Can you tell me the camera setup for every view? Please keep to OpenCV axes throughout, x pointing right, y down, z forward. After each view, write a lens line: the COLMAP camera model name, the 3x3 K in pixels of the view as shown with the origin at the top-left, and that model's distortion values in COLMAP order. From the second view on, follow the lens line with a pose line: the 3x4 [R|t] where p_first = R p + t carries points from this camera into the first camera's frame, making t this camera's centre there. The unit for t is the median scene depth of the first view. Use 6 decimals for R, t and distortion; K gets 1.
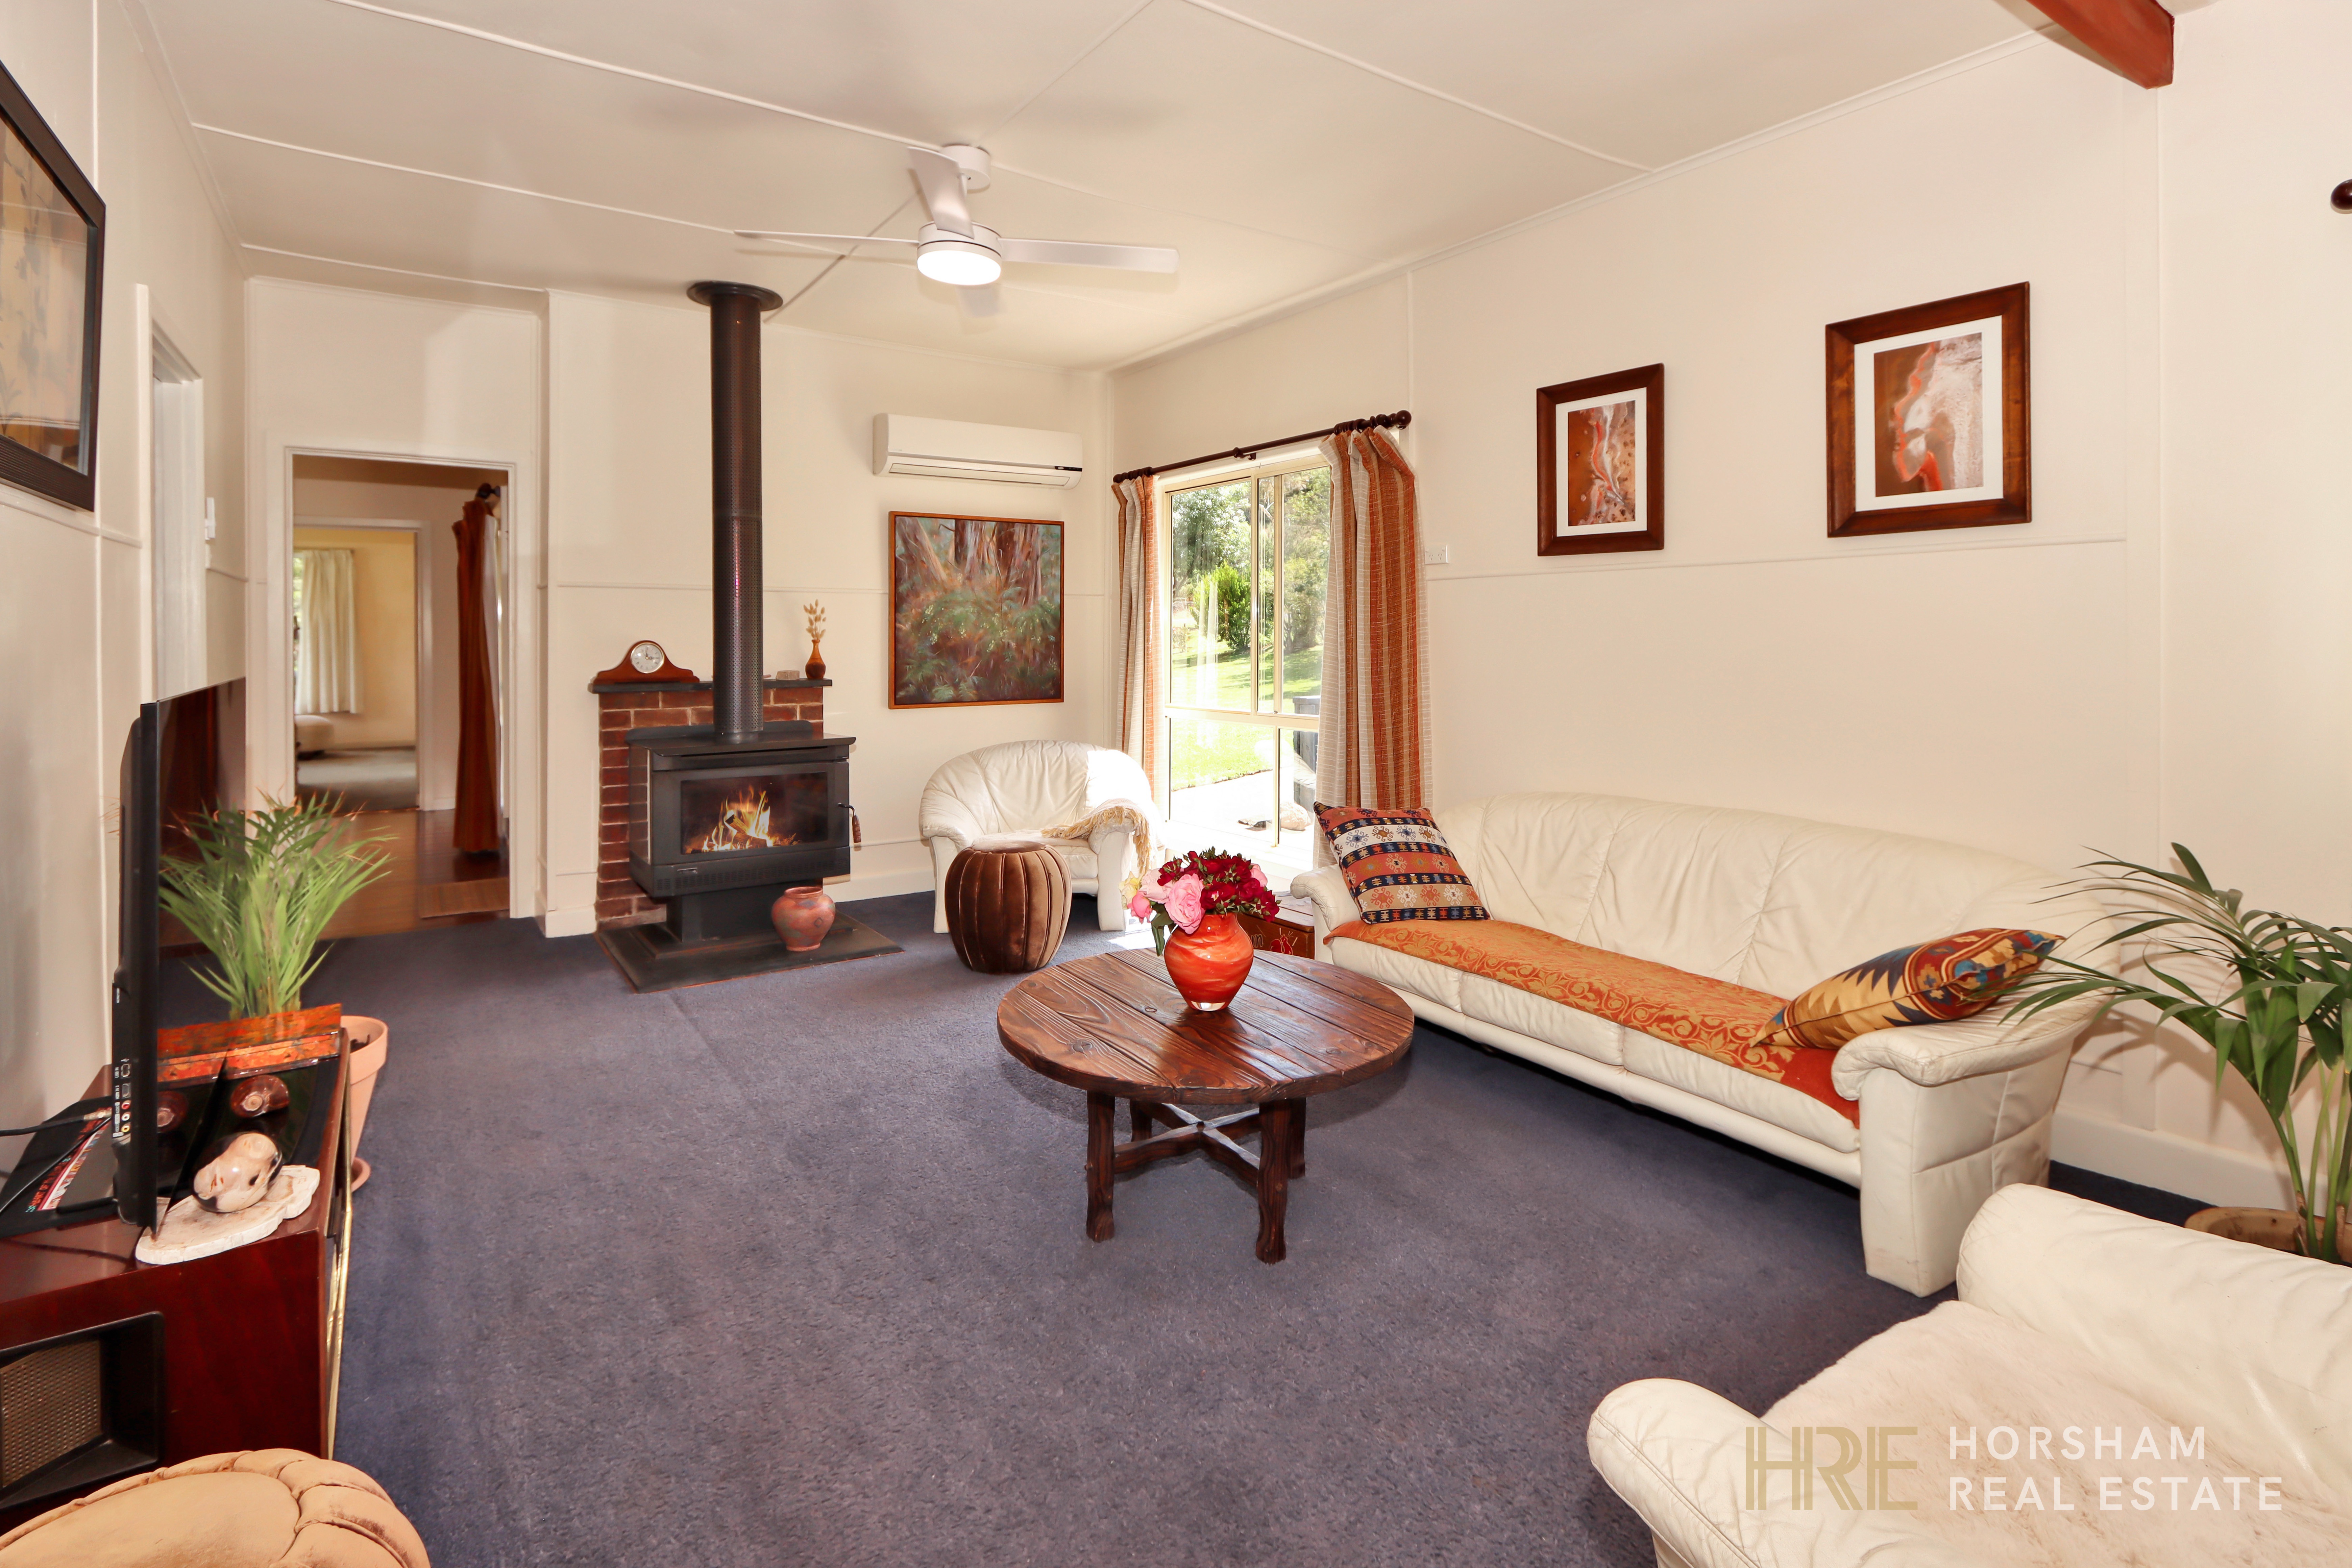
lens RADIAL K [[1149.6, 0, 1166.3], [0, 1149.6, 648.7], [0, 0, 1]] dist [-0.020093, 0.006359]
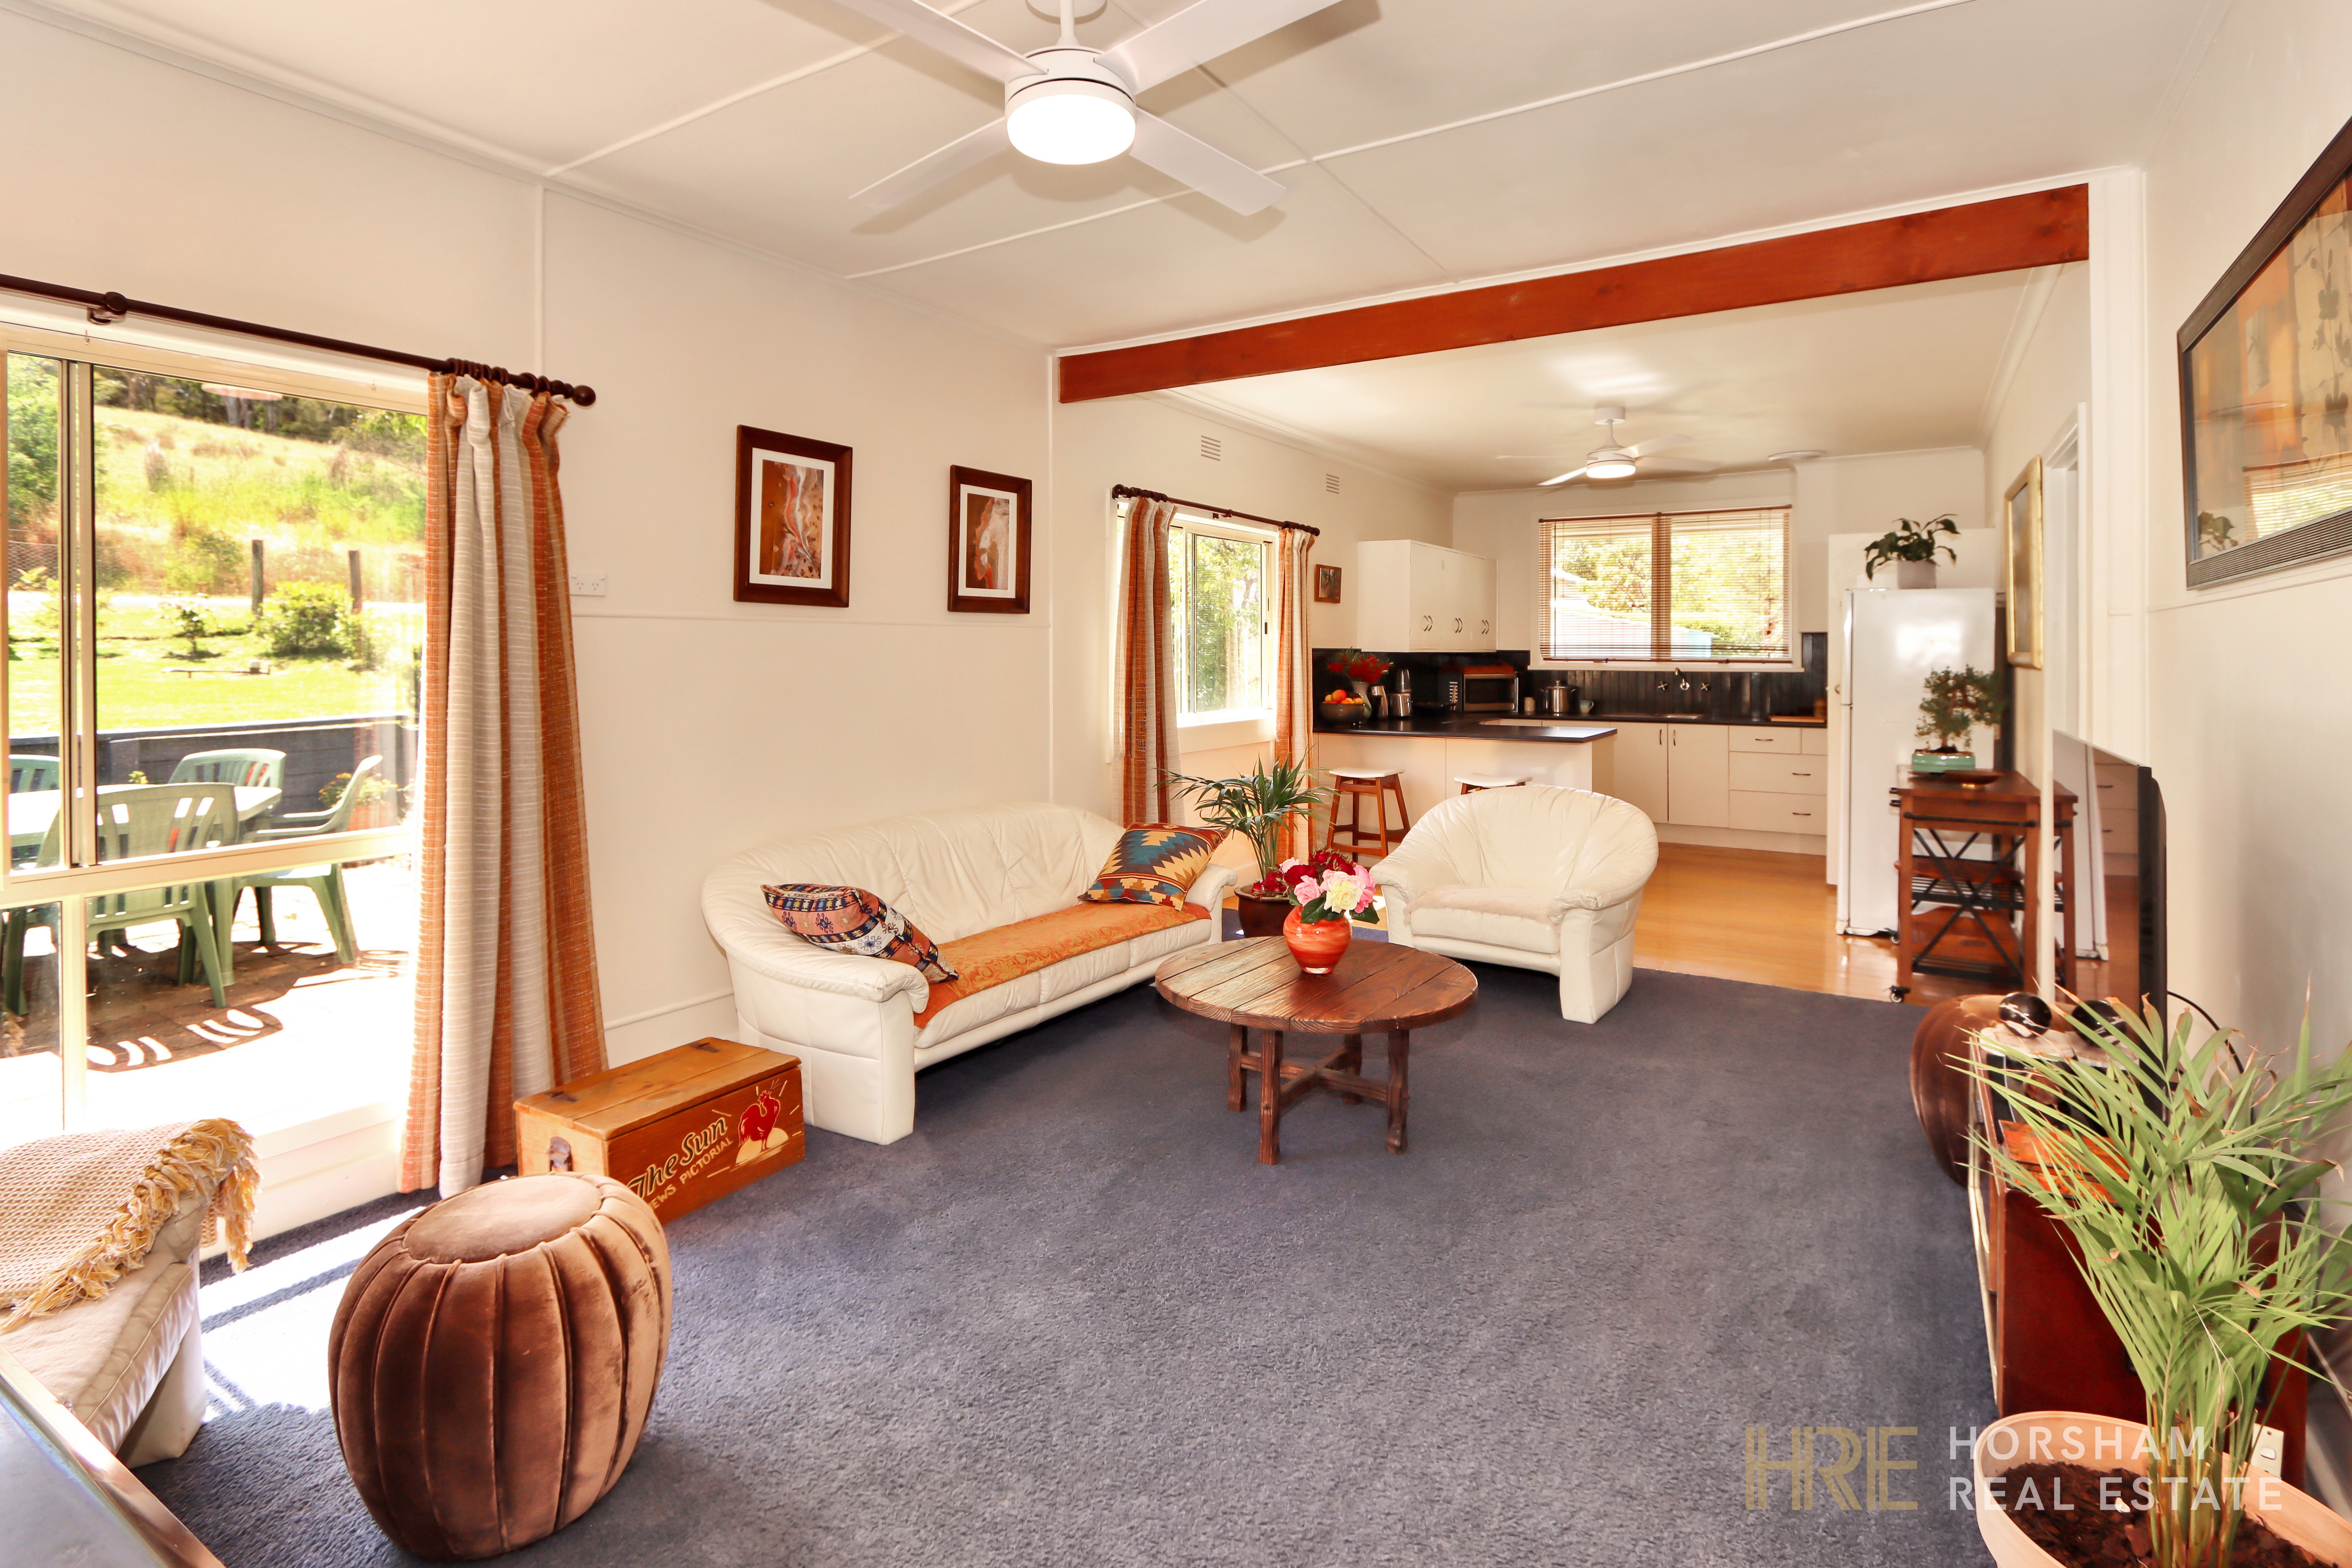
lens RADIAL K [[1123.4, 0, 1172.2], [0, 1123.4, 688.0], [0, 0, 1]] dist [-0.018001, 0.000501]
pose [[-0.391898, -0.022470, 0.919734, -0.556350], [0.016562, 0.999367, 0.031473, -0.026620], [-0.919859, 0.027567, -0.391278, 0.857968]]
